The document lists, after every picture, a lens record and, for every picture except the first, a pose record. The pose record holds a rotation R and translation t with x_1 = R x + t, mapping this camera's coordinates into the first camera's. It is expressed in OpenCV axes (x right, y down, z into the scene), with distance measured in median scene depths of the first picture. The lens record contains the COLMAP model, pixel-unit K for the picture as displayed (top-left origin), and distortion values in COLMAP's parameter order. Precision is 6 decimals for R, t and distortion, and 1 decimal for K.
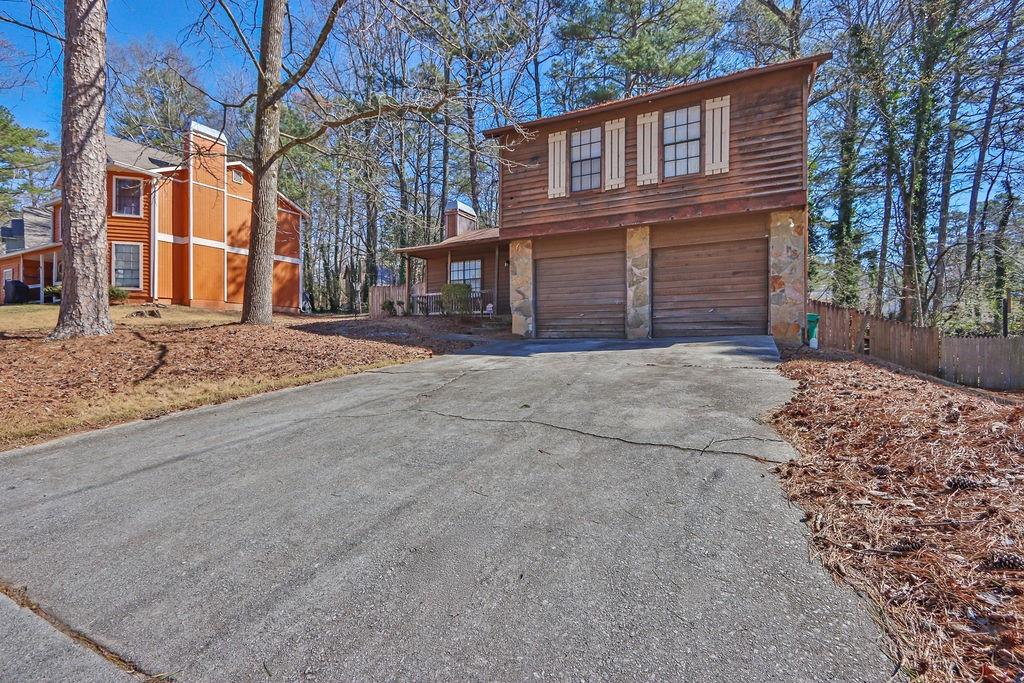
lens RADIAL K [[483.8, 0, 506.4], [0, 483.8, 341.8], [0, 0, 1]] dist [-0.016117, 0.002656]
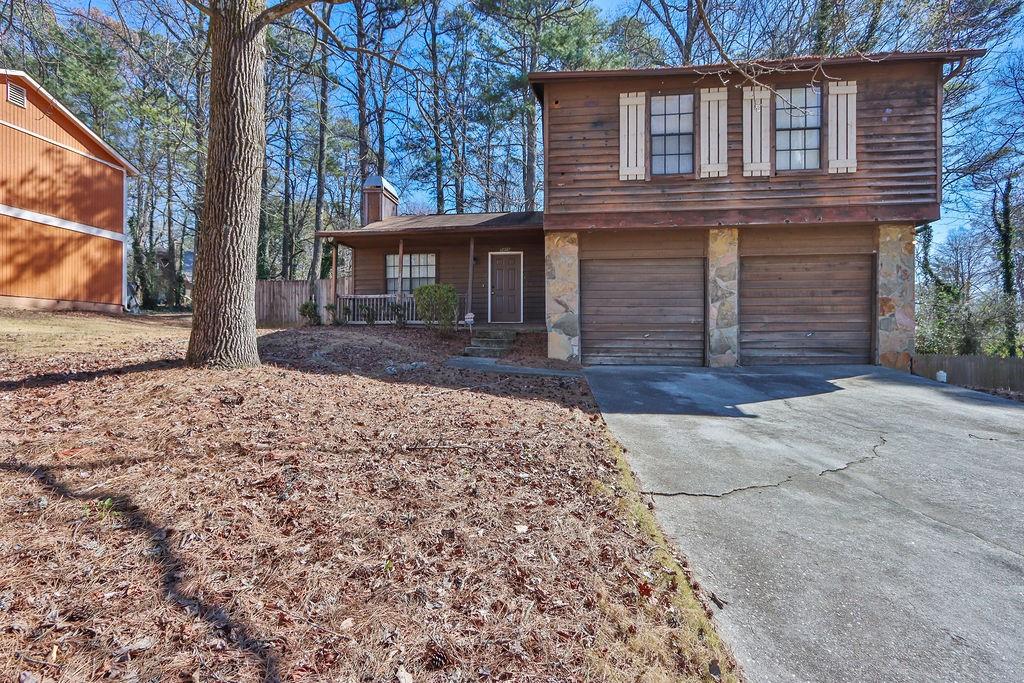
lens RADIAL K [[483.8, 0, 516.5], [0, 483.8, 346.5], [0, 0, 1]] dist [-0.016117, 0.002656]
pose [[0.935518, 0.001687, 0.353275, -0.339035], [-0.004851, 0.999956, 0.008073, -0.046603], [-0.353245, -0.009267, 0.935485, 0.372840]]
